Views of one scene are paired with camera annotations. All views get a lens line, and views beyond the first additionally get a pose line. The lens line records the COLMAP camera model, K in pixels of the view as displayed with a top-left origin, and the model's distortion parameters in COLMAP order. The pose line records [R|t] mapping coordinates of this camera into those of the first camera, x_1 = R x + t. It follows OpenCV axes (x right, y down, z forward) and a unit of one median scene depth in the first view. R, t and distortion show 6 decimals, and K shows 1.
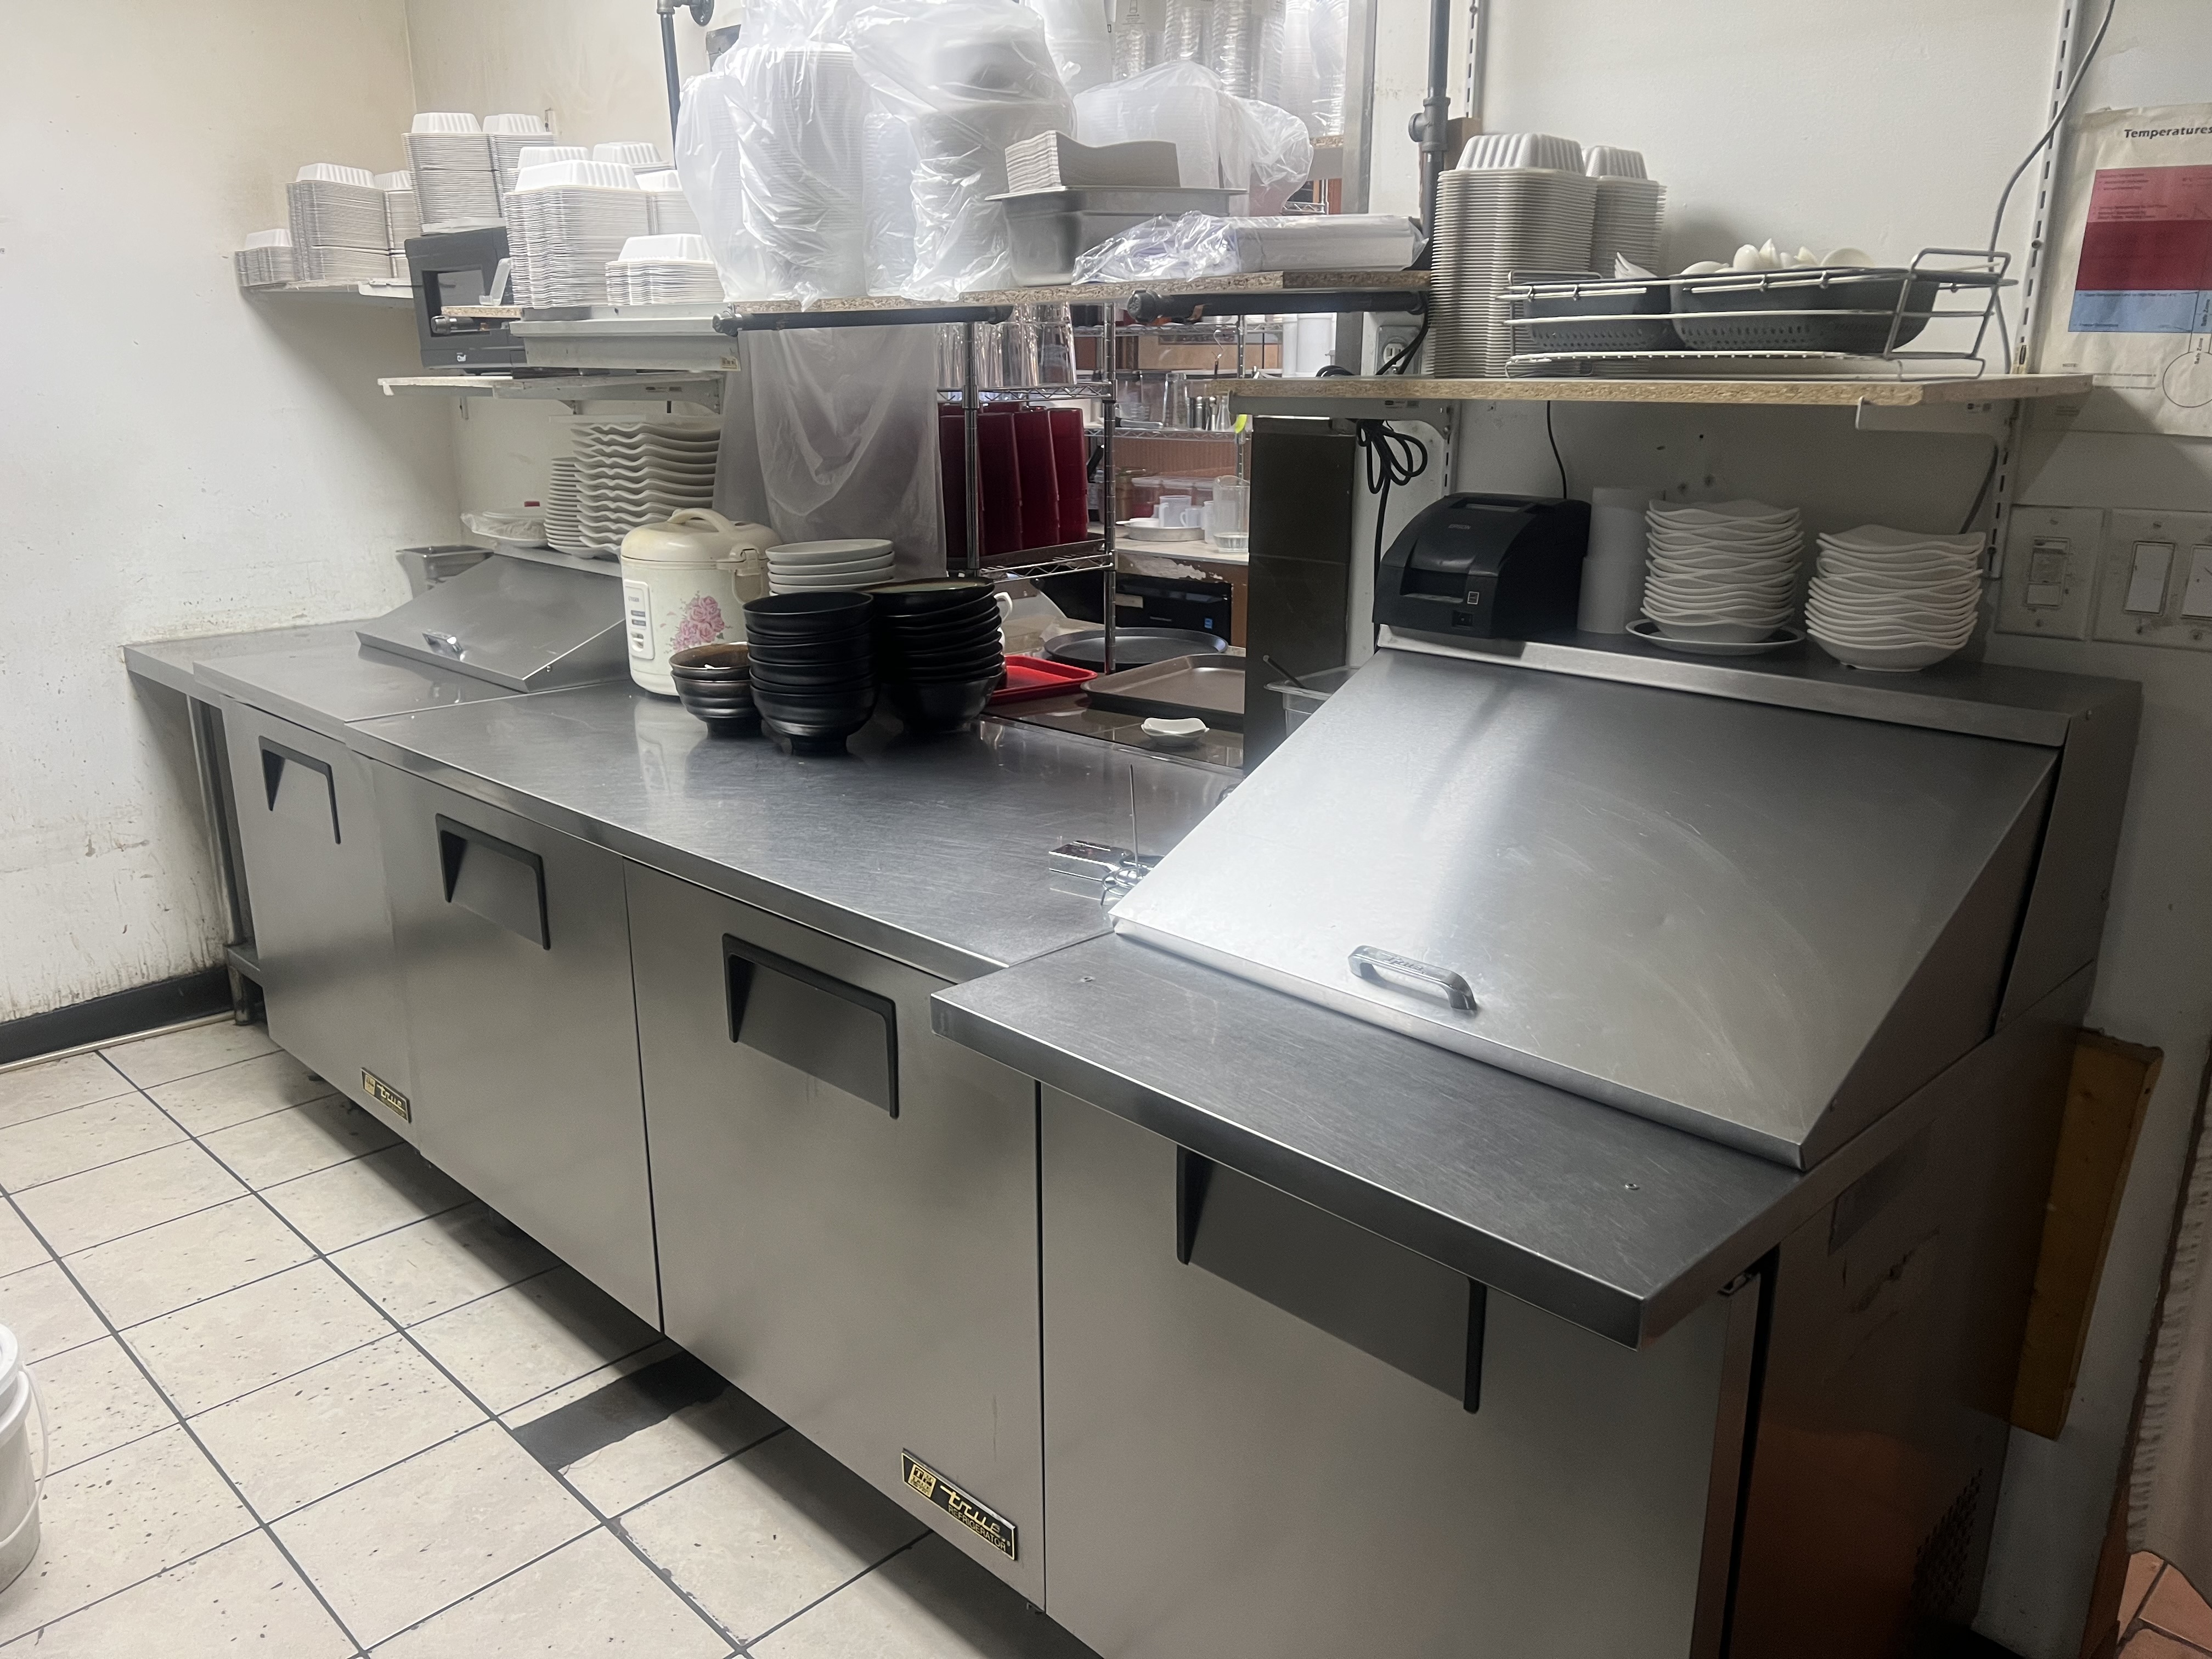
lens RADIAL K [[1699.4, 0, 1096.3], [0, 1699.4, 830.8], [0, 0, 1]] dist [0.029335, -0.005064]
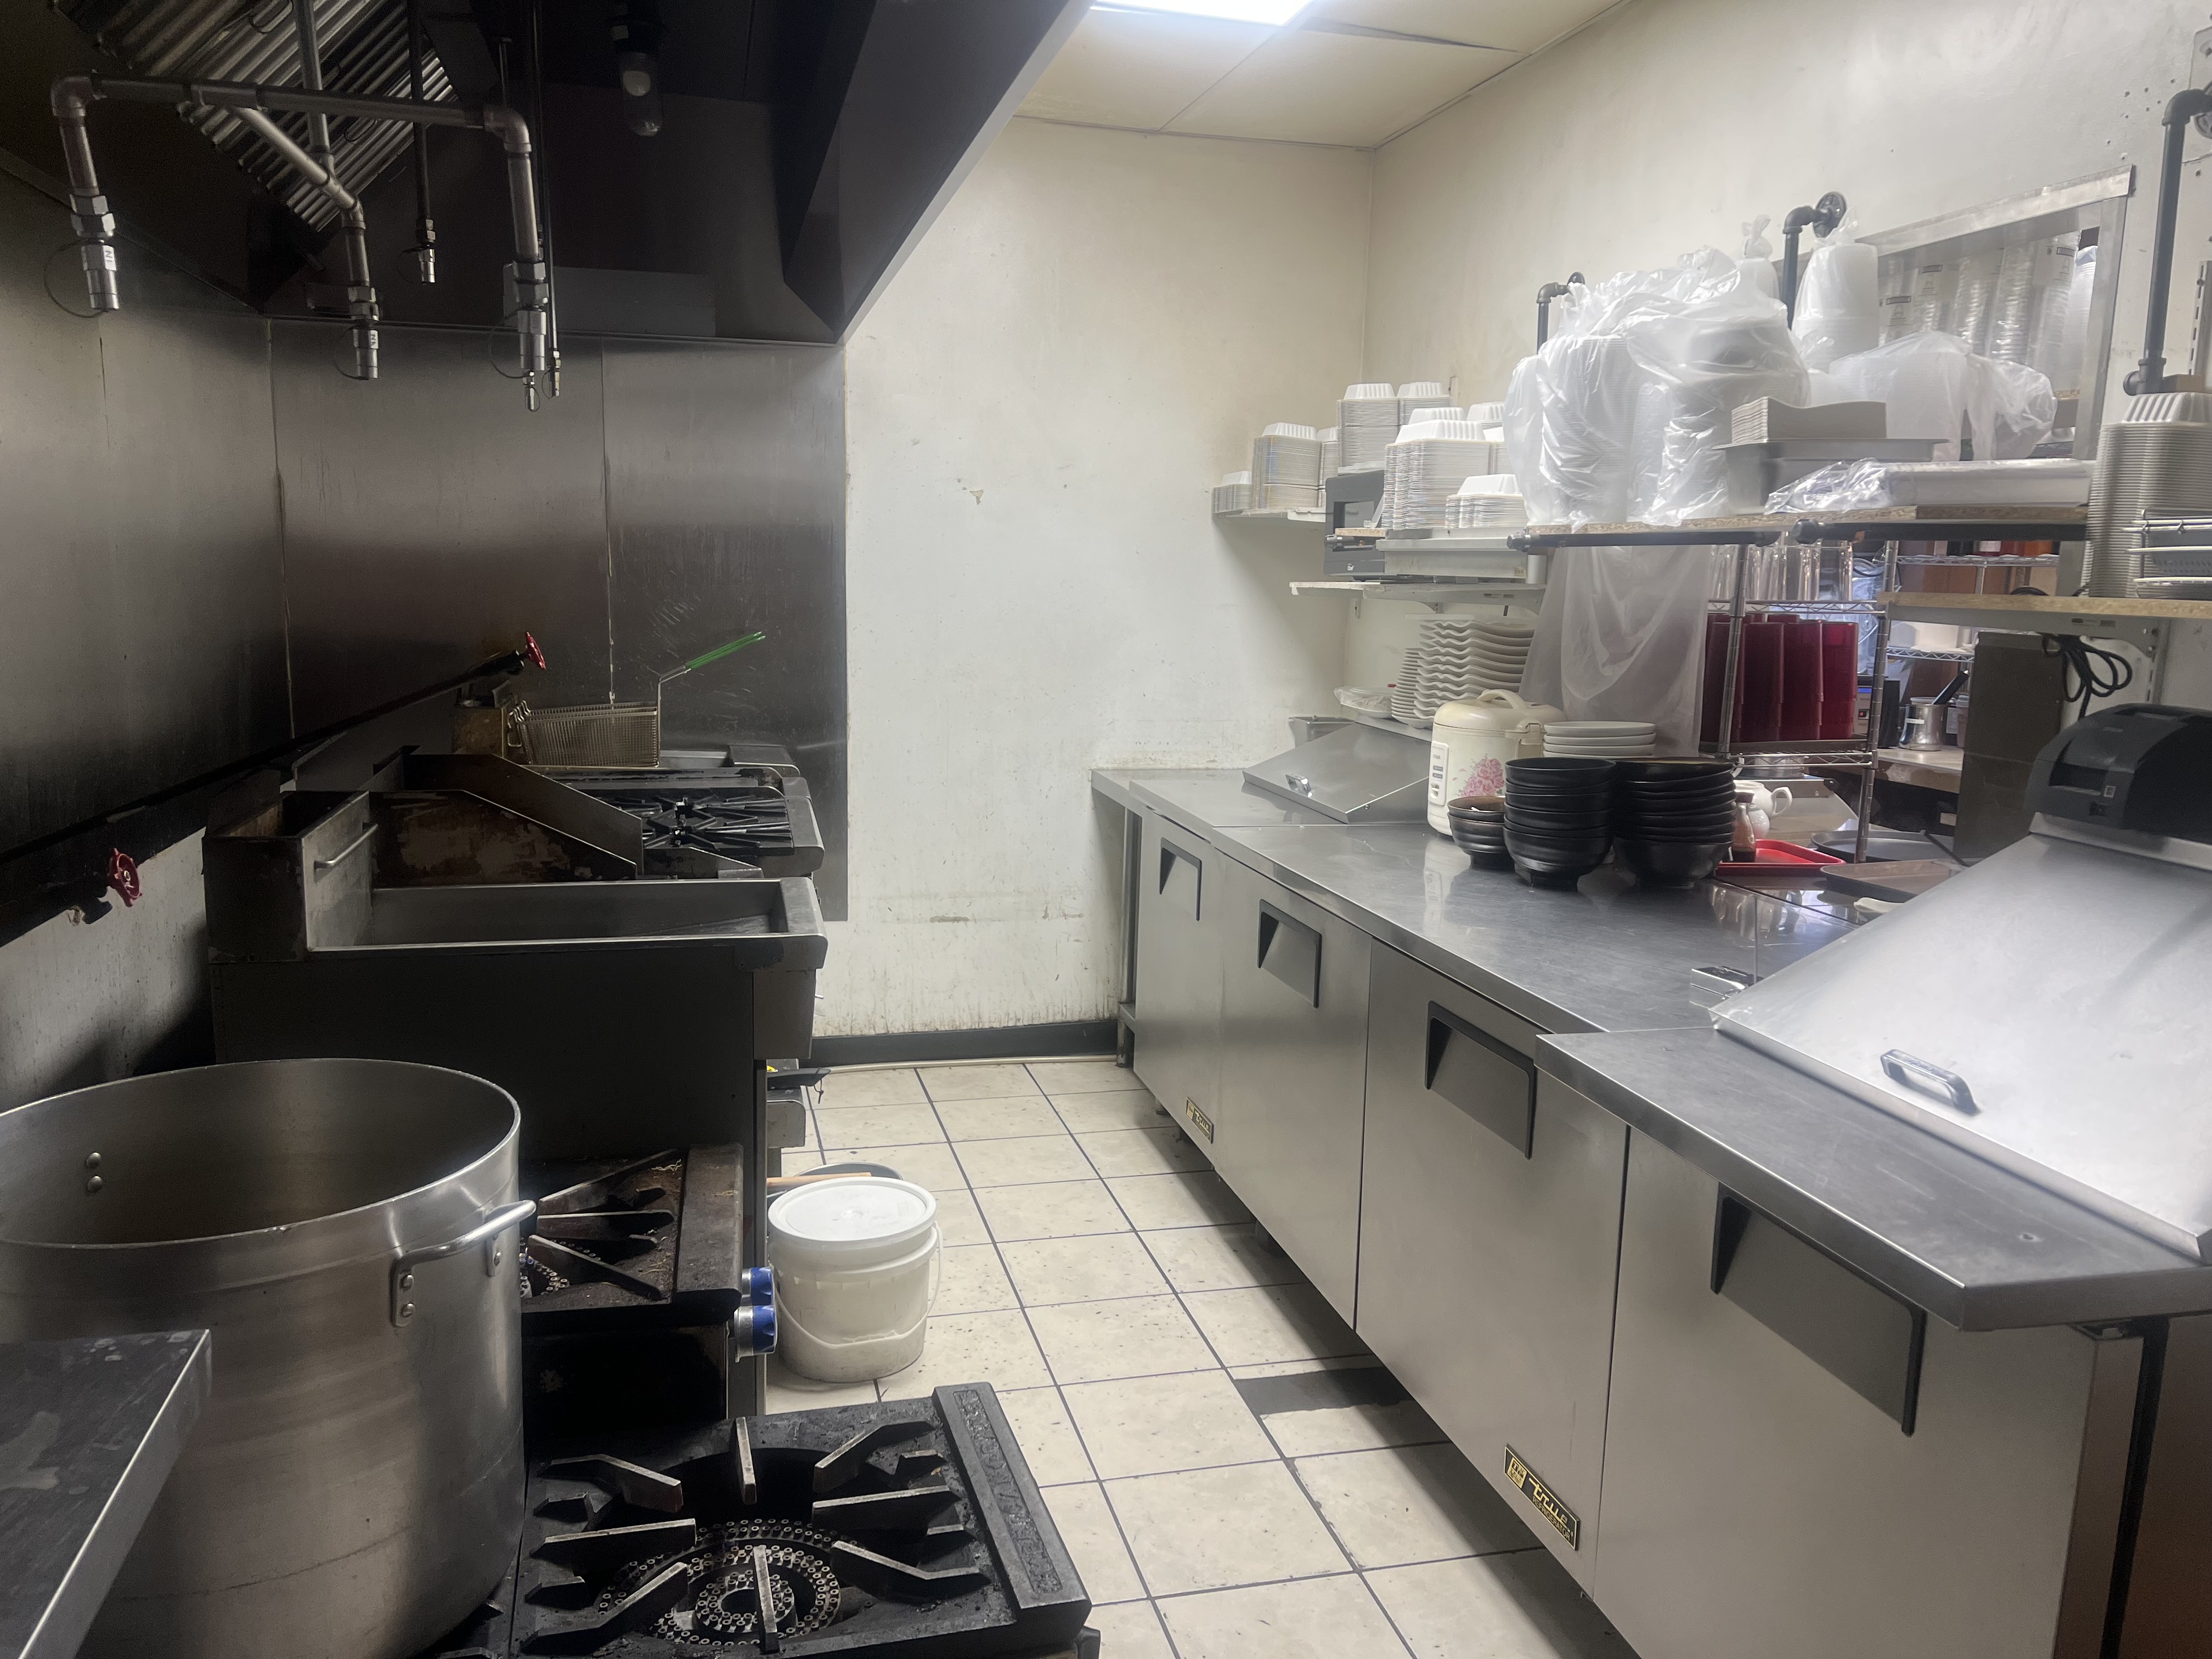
lens RADIAL K [[1675.4, 0, 1106.0], [0, 1675.4, 829.5], [0, 0, 1]] dist [0.122474, -0.155451]
pose [[0.861802, 0.109066, -0.495381, 0.153437], [-0.170069, 0.982211, -0.079614, 0.062738], [0.477886, 0.152860, 0.865020, -0.196762]]
